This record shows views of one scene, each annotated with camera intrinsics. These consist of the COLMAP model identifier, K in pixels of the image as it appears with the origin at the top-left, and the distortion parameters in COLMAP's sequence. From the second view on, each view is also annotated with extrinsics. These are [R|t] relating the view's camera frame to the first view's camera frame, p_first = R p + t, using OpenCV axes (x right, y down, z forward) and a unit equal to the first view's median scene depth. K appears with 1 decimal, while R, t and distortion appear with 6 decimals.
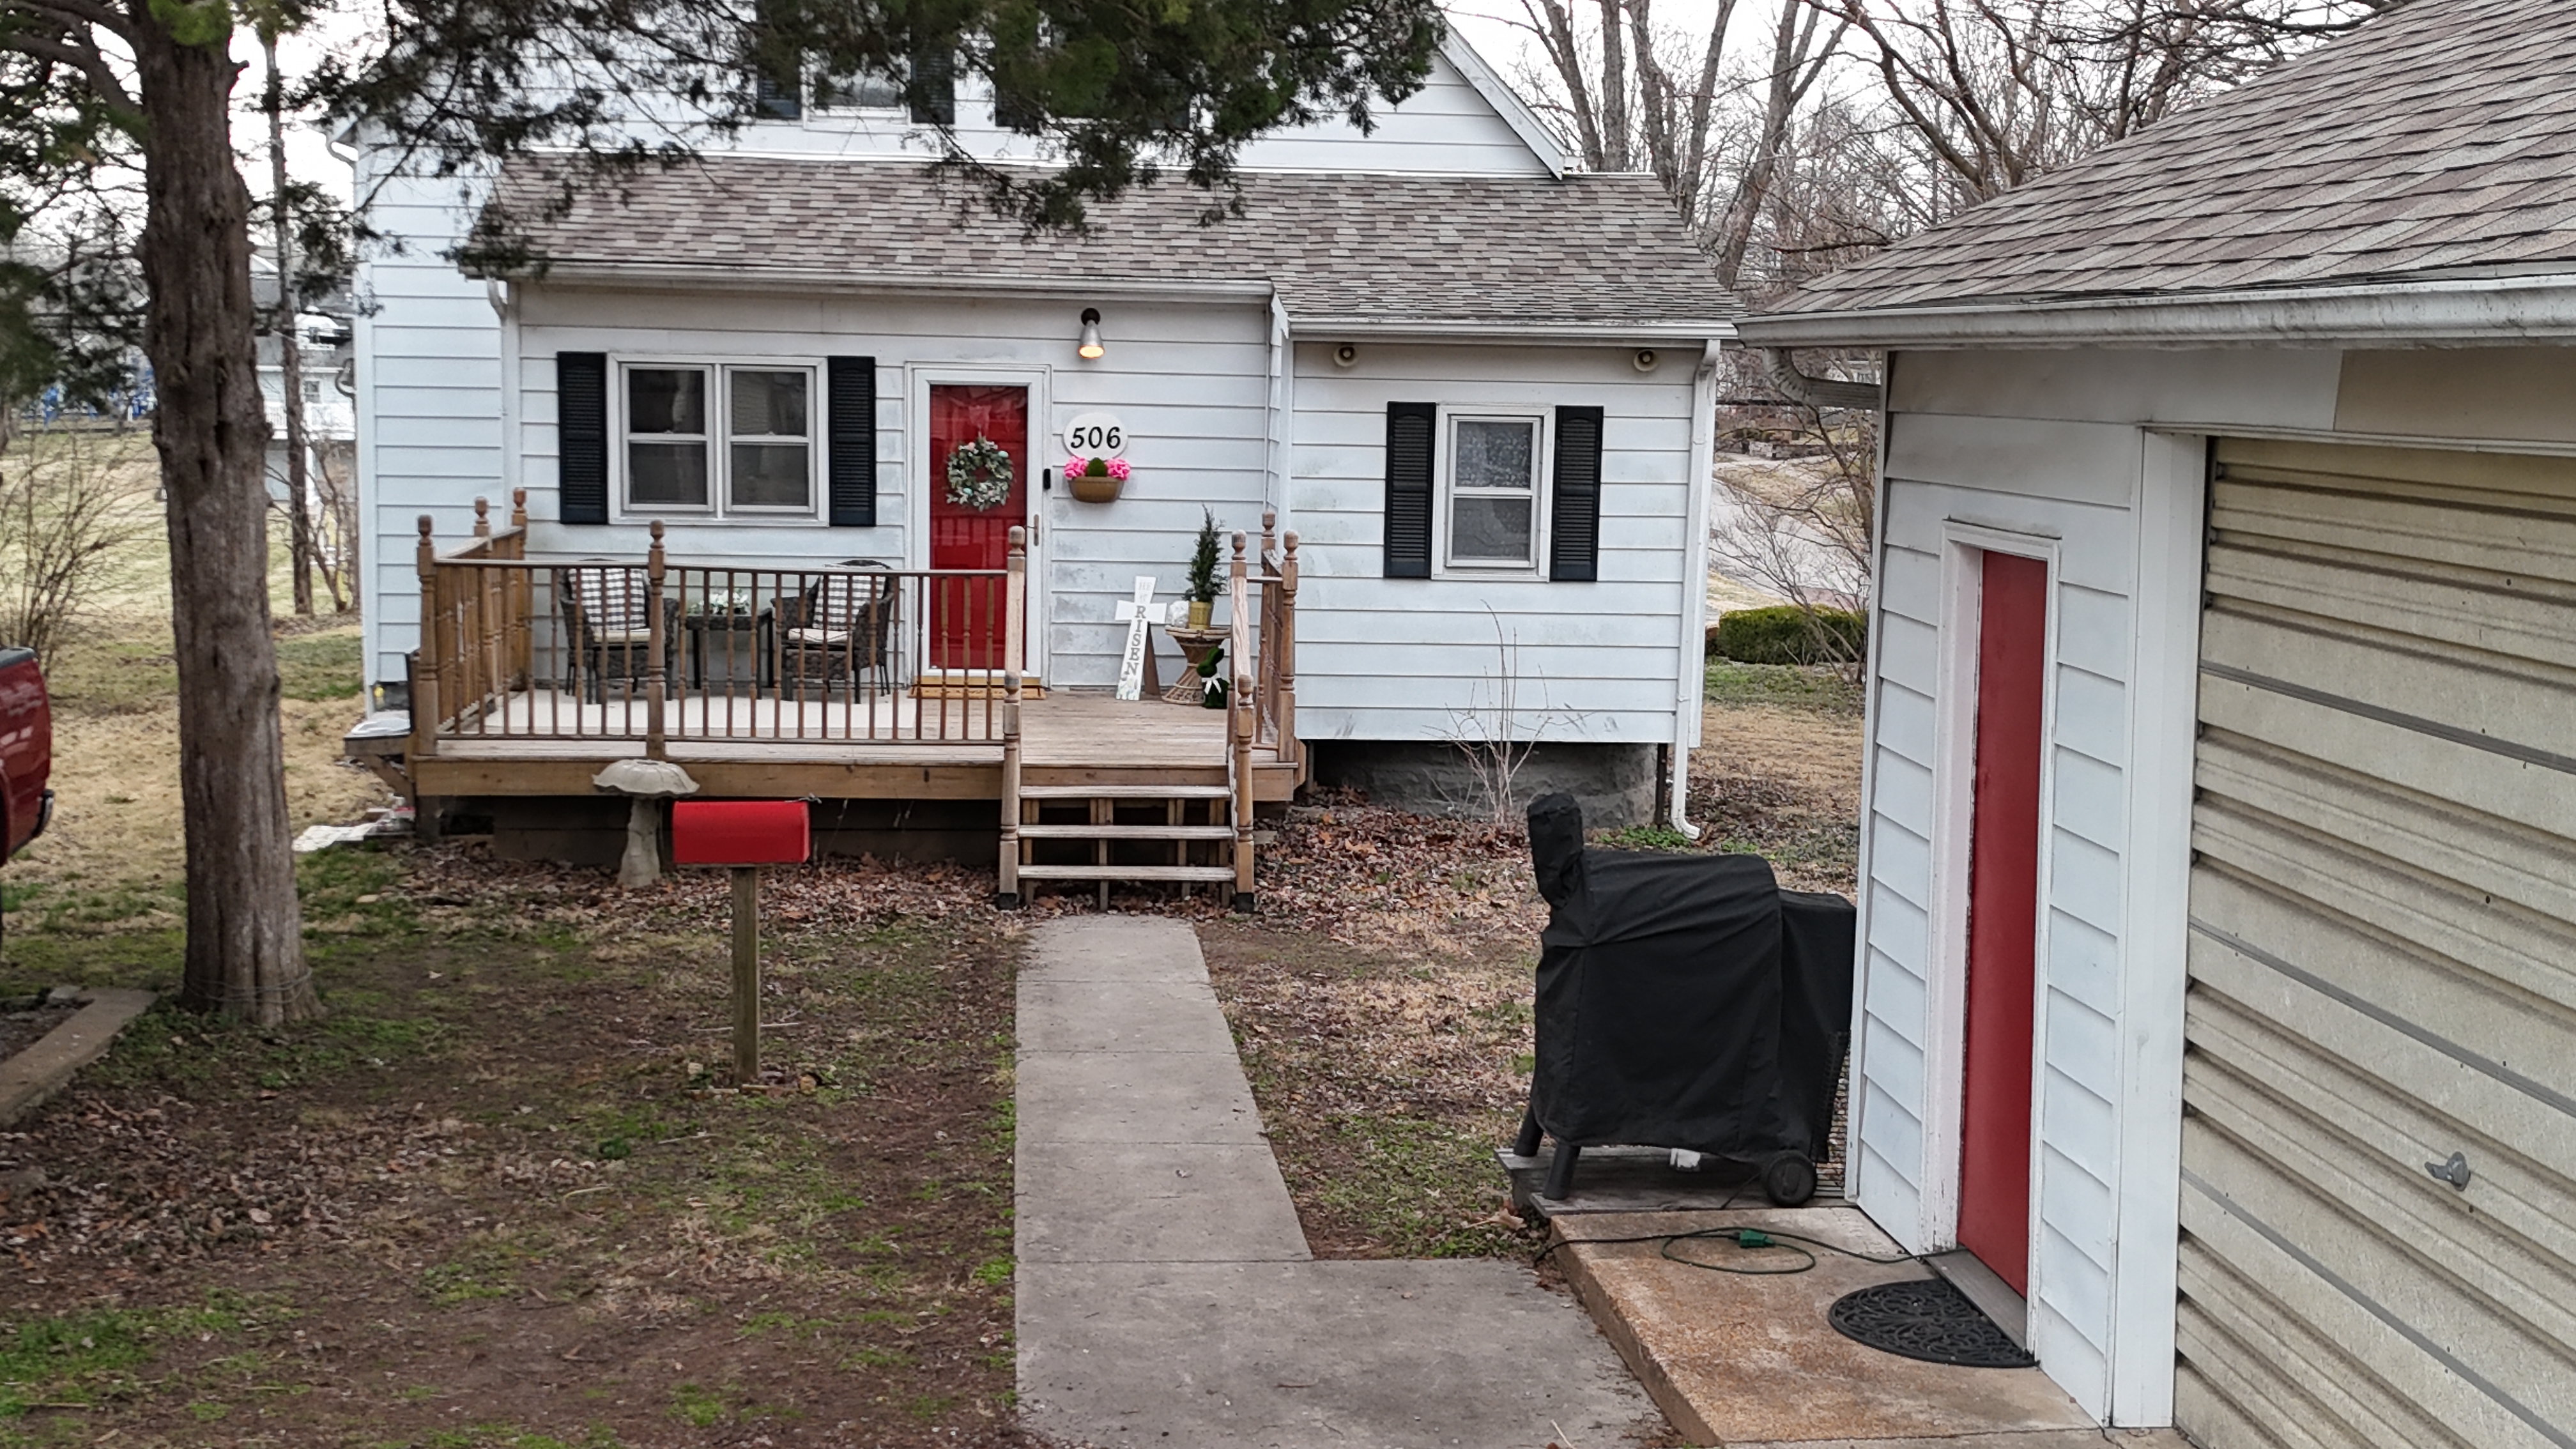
lens RADIAL K [[2804.1, 0, 1250.4], [0, 2804.1, 695.5], [0, 0, 1]] dist [0.199693, -0.696283]
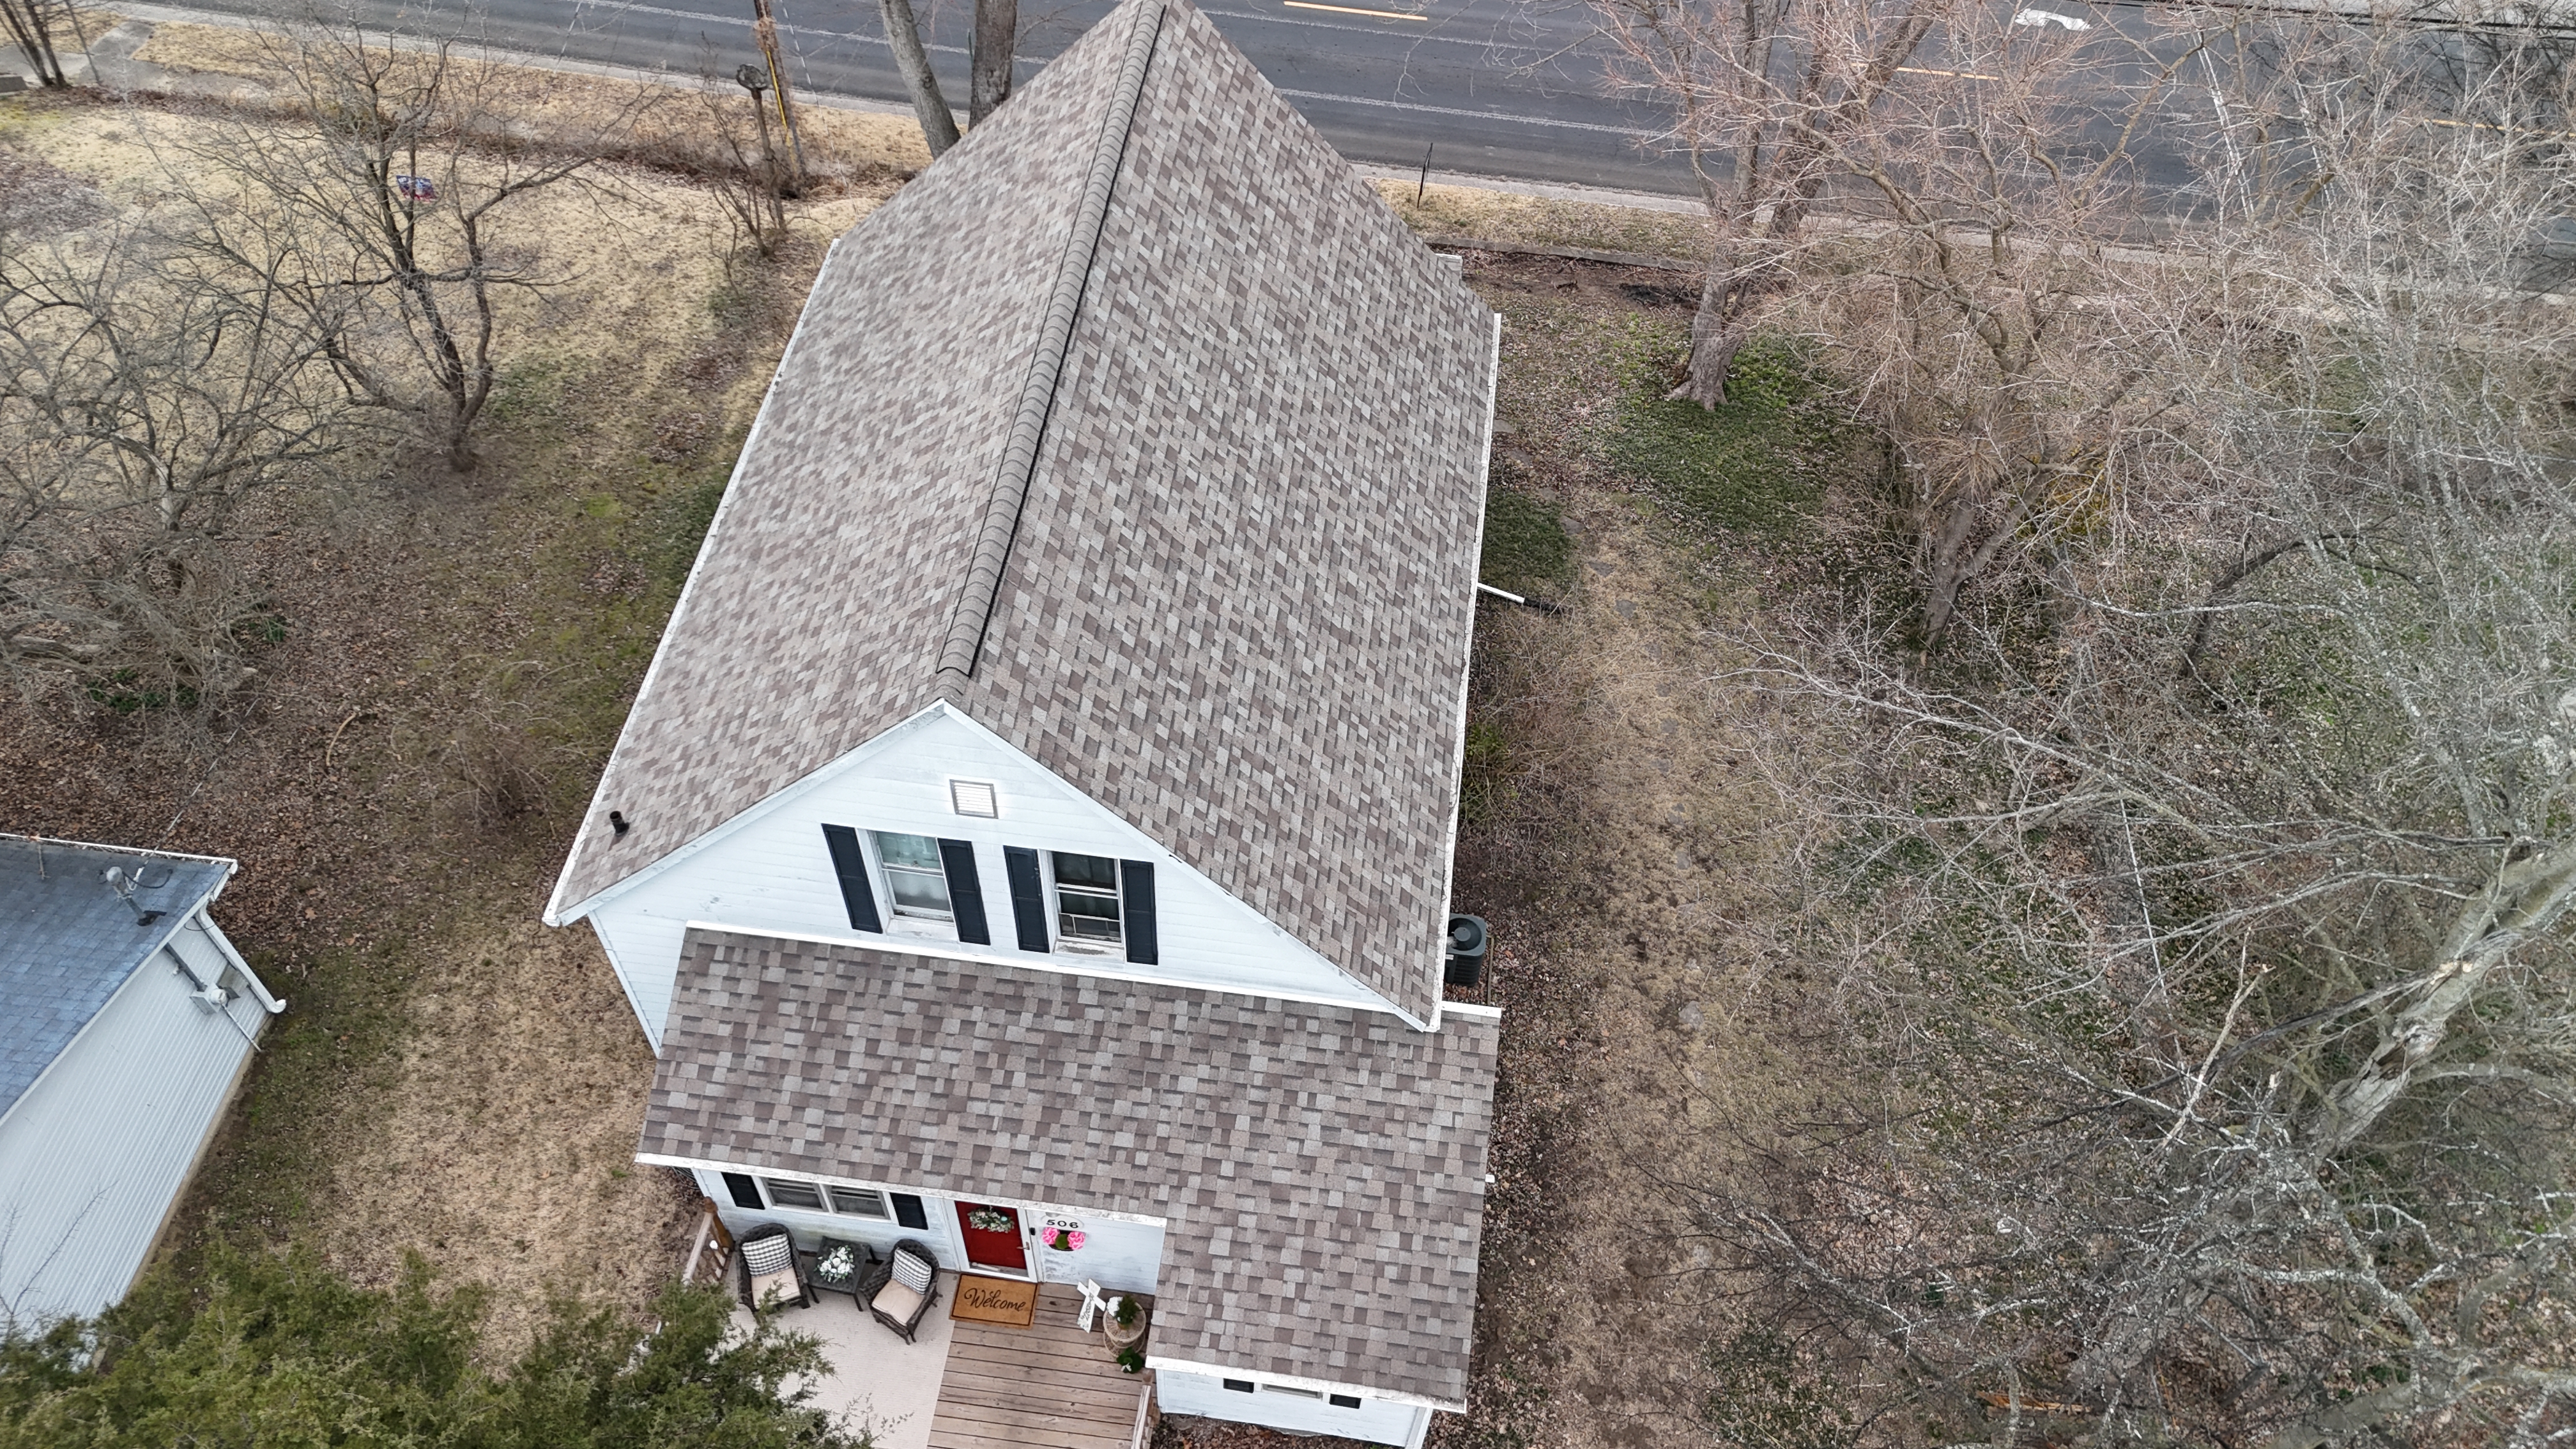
lens RADIAL K [[1871.1, 0, 1279.5], [0, 1871.1, 710.8], [0, 0, 1]] dist [0.149992, -0.275992]
pose [[0.979203, 0.166464, -0.115976, 0.135458], [-0.036228, 0.705927, 0.707358, -1.040574], [0.199620, -0.688445, 0.697277, 0.513499]]
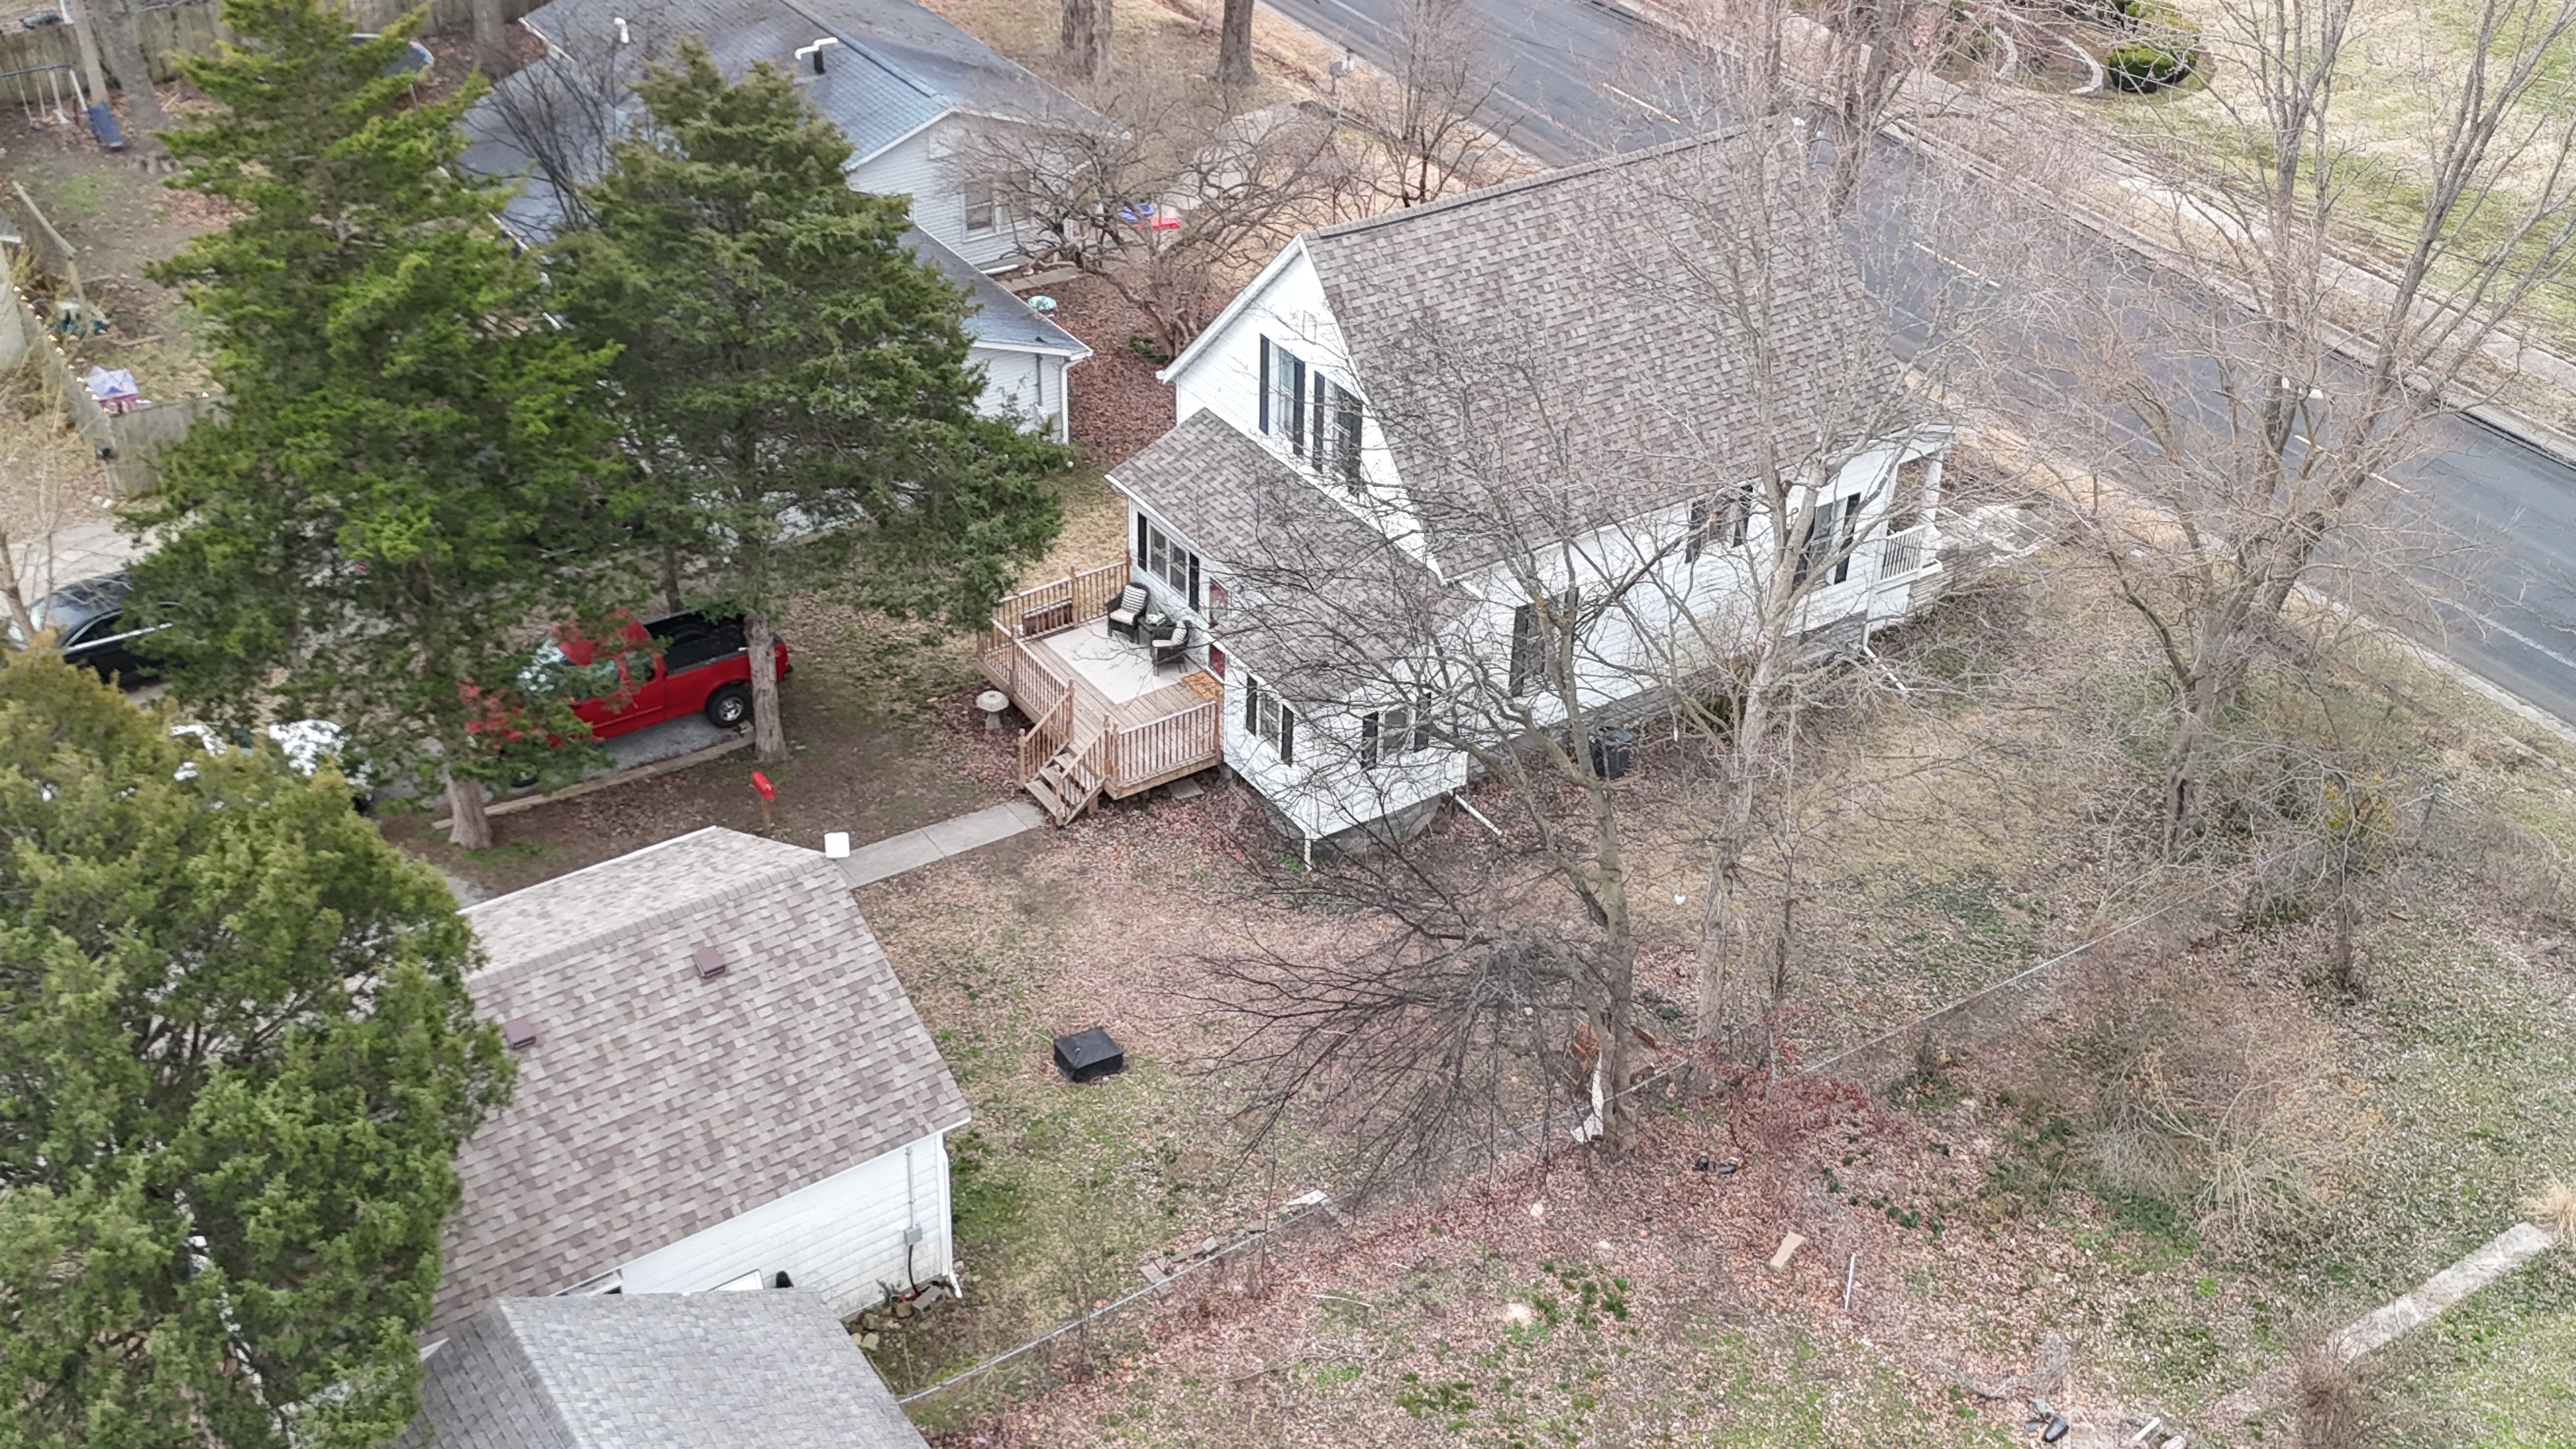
lens RADIAL K [[2804.1, 0, 1250.4], [0, 2804.1, 695.5], [0, 0, 1]] dist [0.199693, -0.696283]
pose [[0.483535, 0.463216, -0.742715, 1.944161], [-0.114430, 0.874671, 0.471016, -1.278032], [0.867813, -0.142764, 0.475940, -0.237508]]
